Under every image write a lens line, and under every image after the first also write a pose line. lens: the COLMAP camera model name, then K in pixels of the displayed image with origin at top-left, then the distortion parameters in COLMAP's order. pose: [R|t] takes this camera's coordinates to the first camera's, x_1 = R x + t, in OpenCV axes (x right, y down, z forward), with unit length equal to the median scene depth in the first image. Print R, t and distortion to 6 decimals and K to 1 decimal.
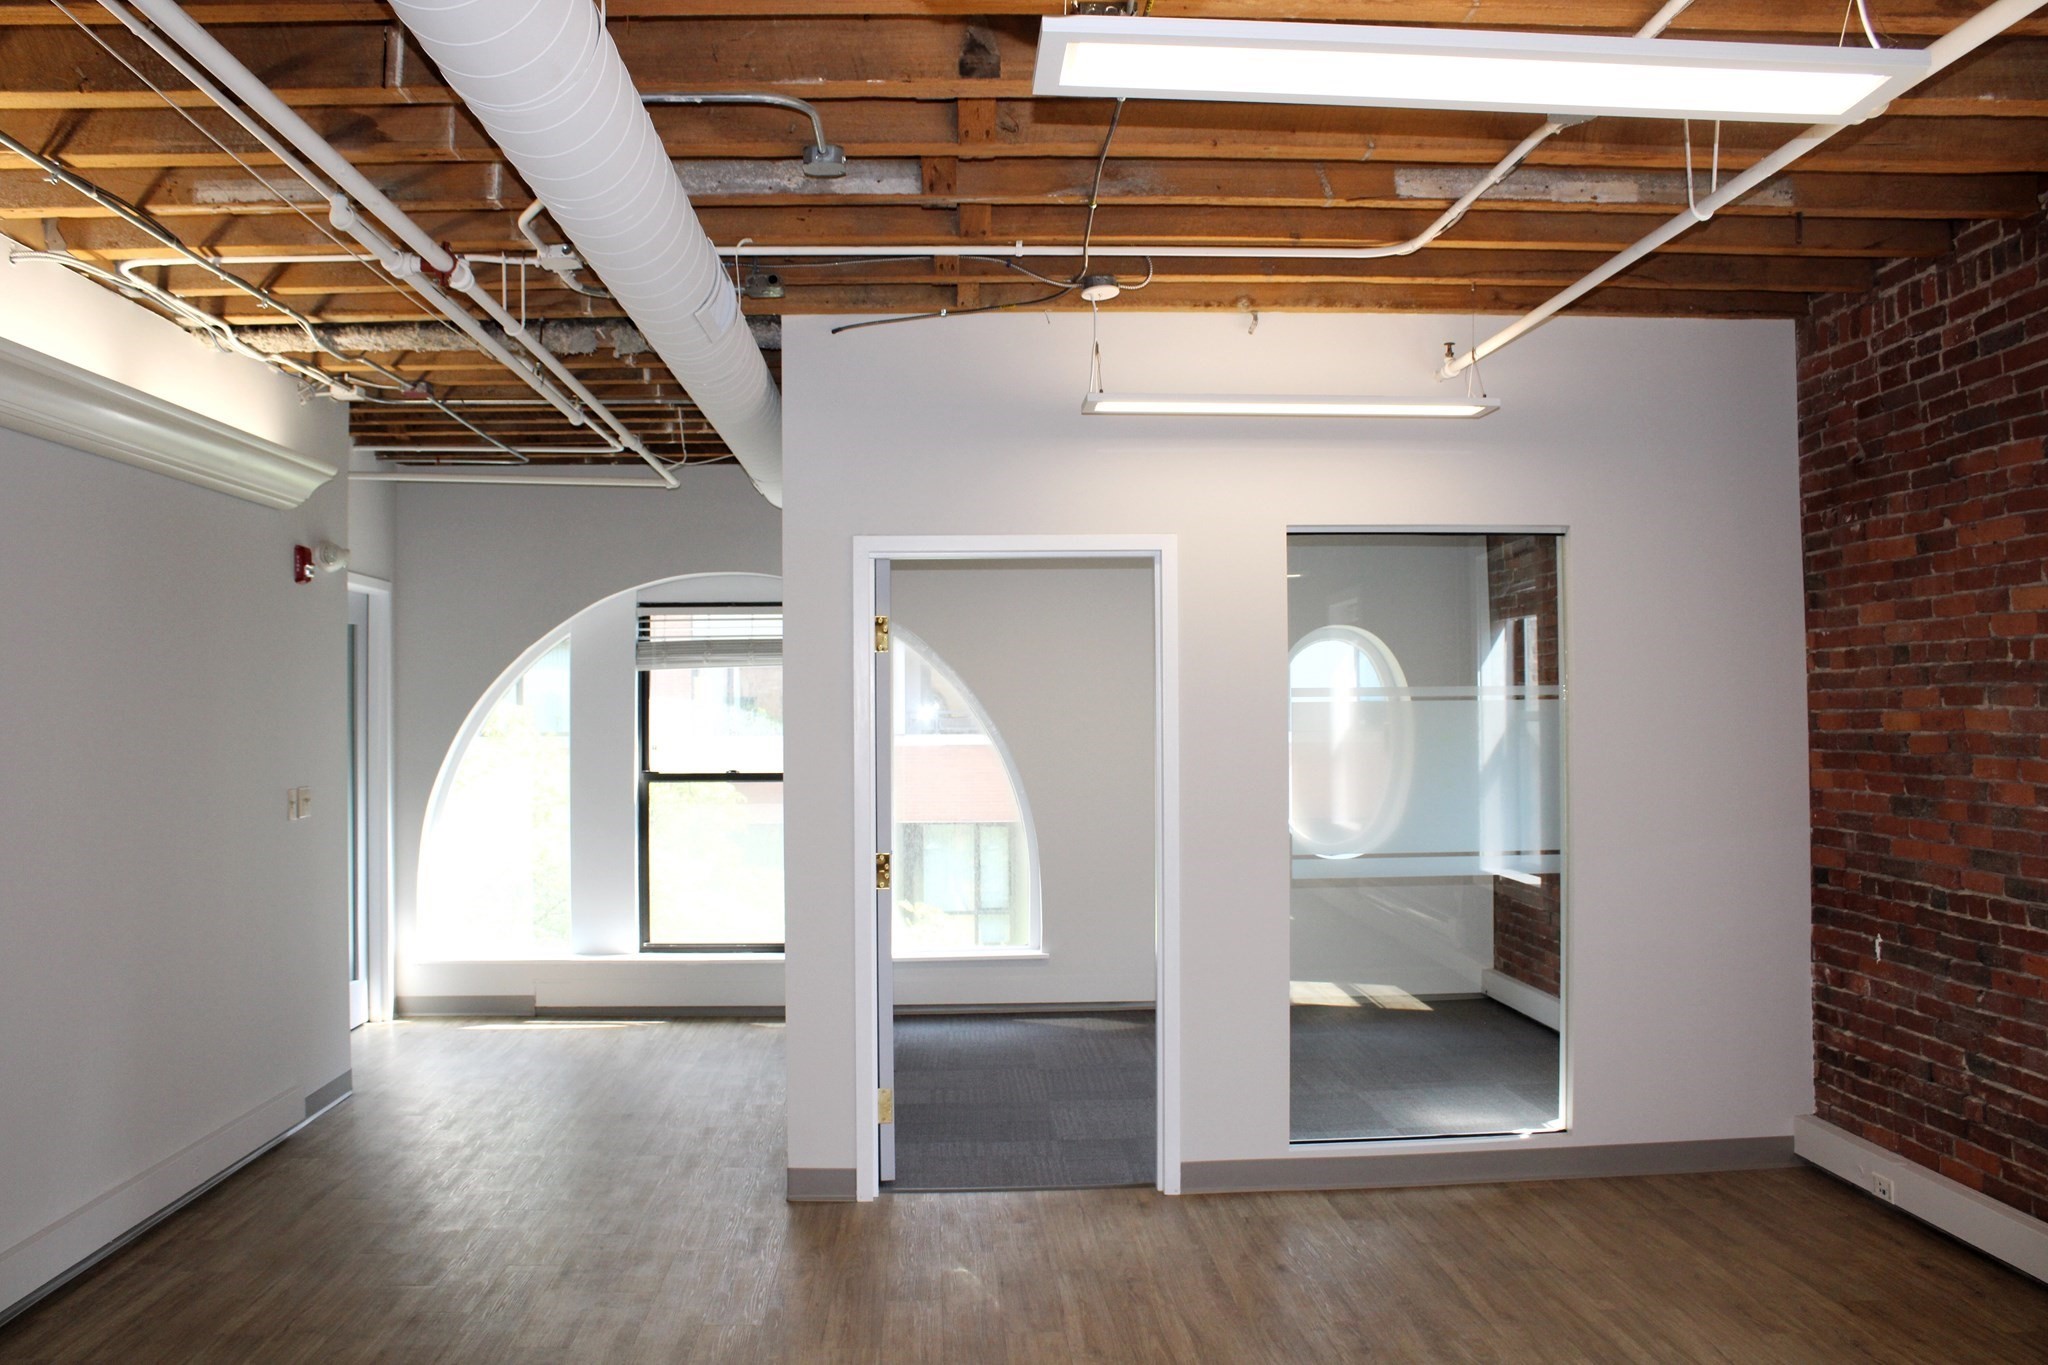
lens RADIAL K [[1760.9, 0, 1022.0], [0, 1760.9, 672.4], [0, 0, 1]] dist [-0.102499, 0.005157]
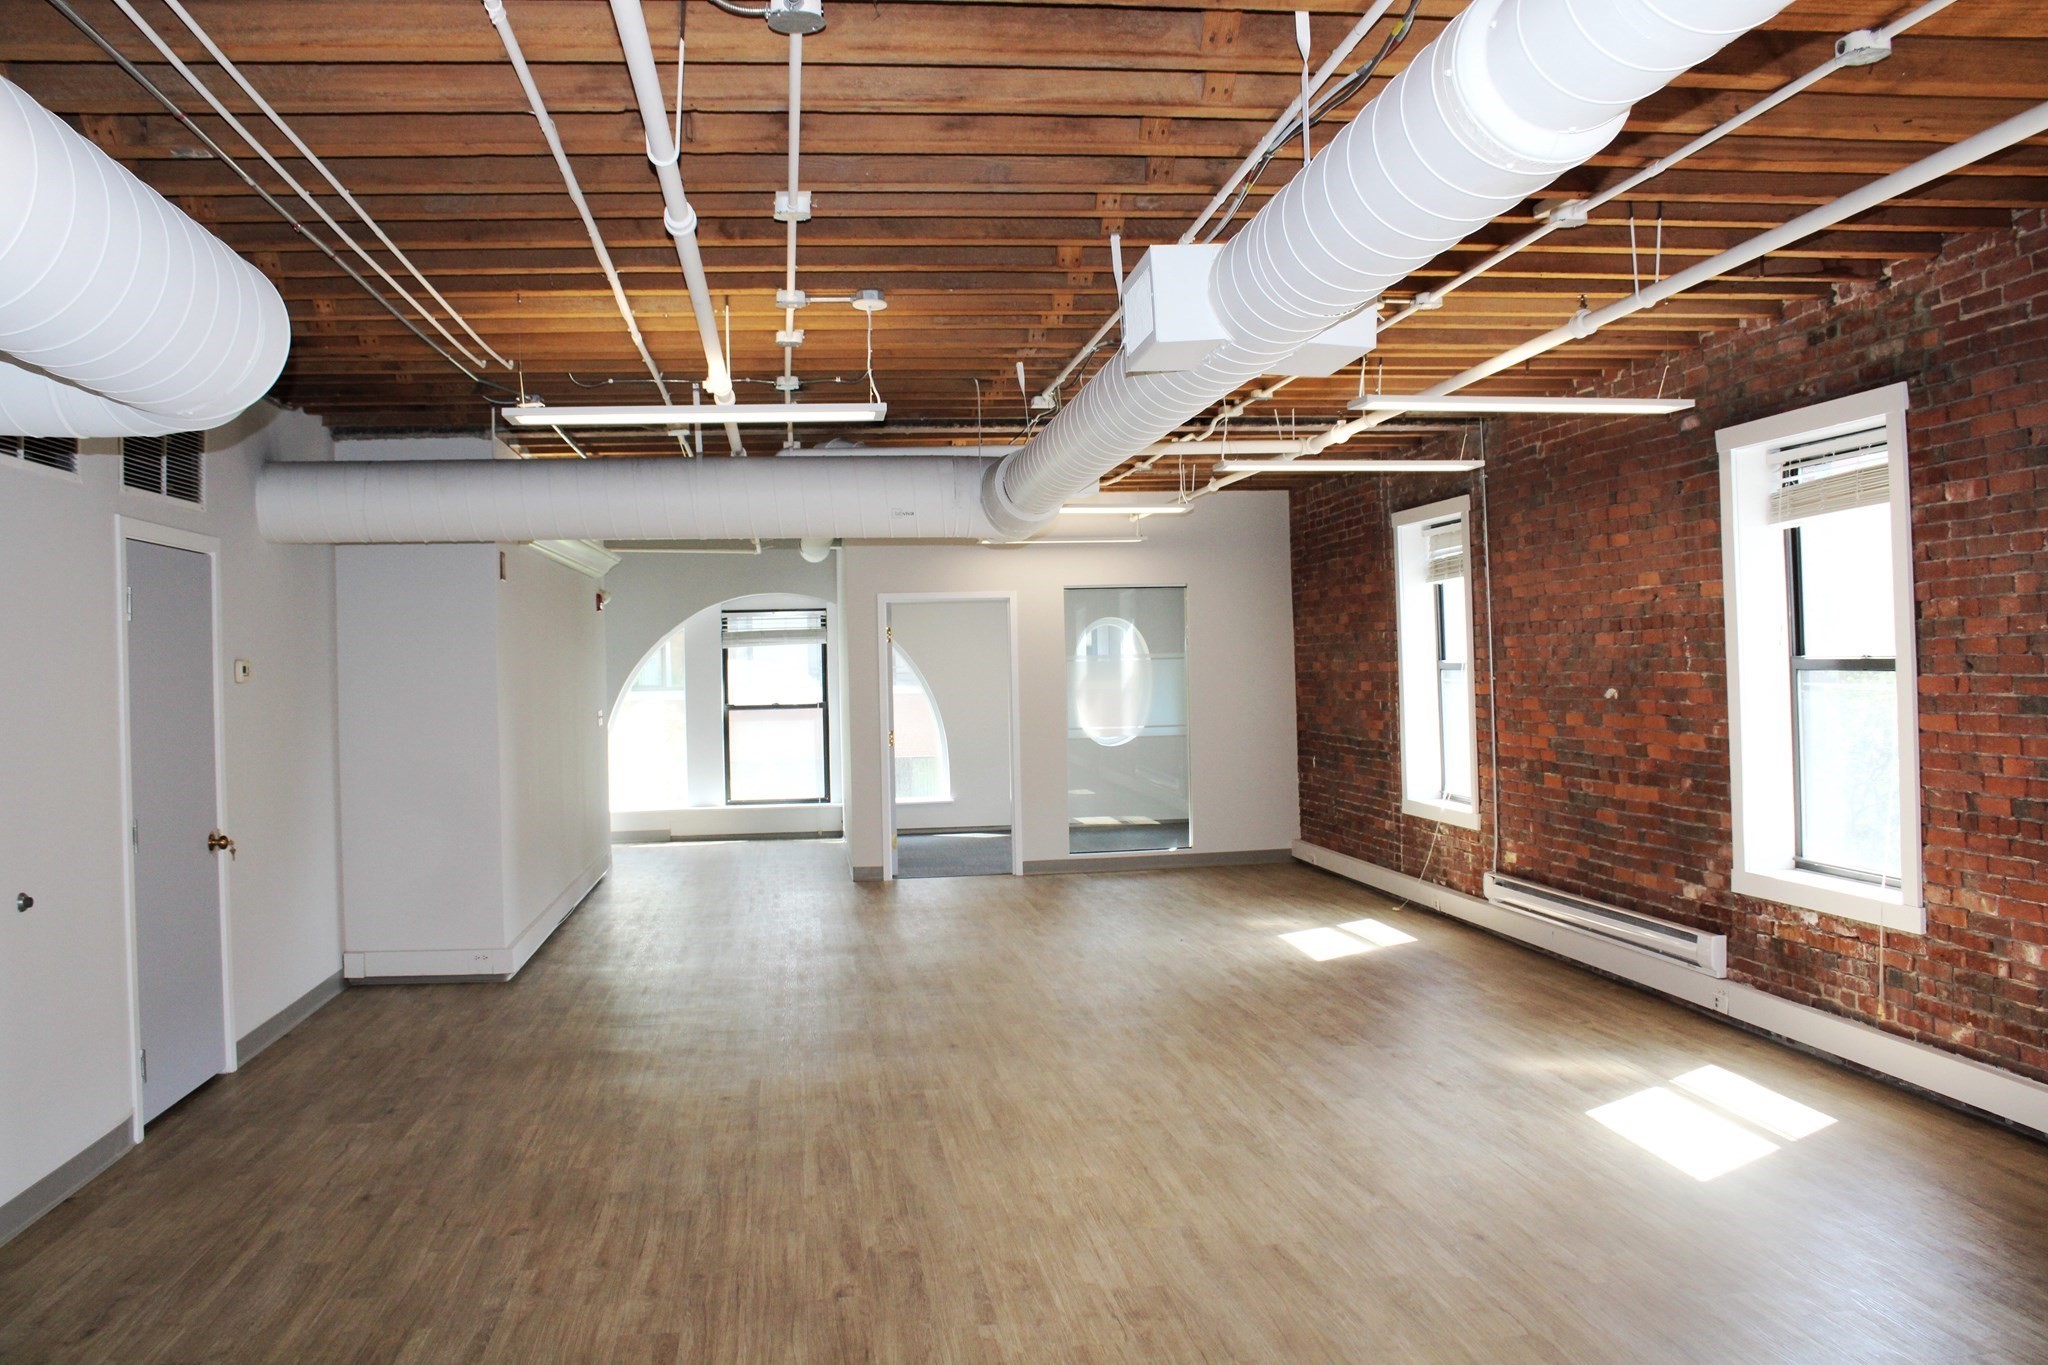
lens RADIAL K [[1760.9, 0, 1022.0], [0, 1760.9, 672.4], [0, 0, 1]] dist [-0.102499, 0.005157]
pose [[0.996770, -0.016101, 0.078673, -0.088252], [0.014022, 0.999540, 0.026903, -0.032407], [-0.079070, -0.025713, 0.996537, -1.296462]]
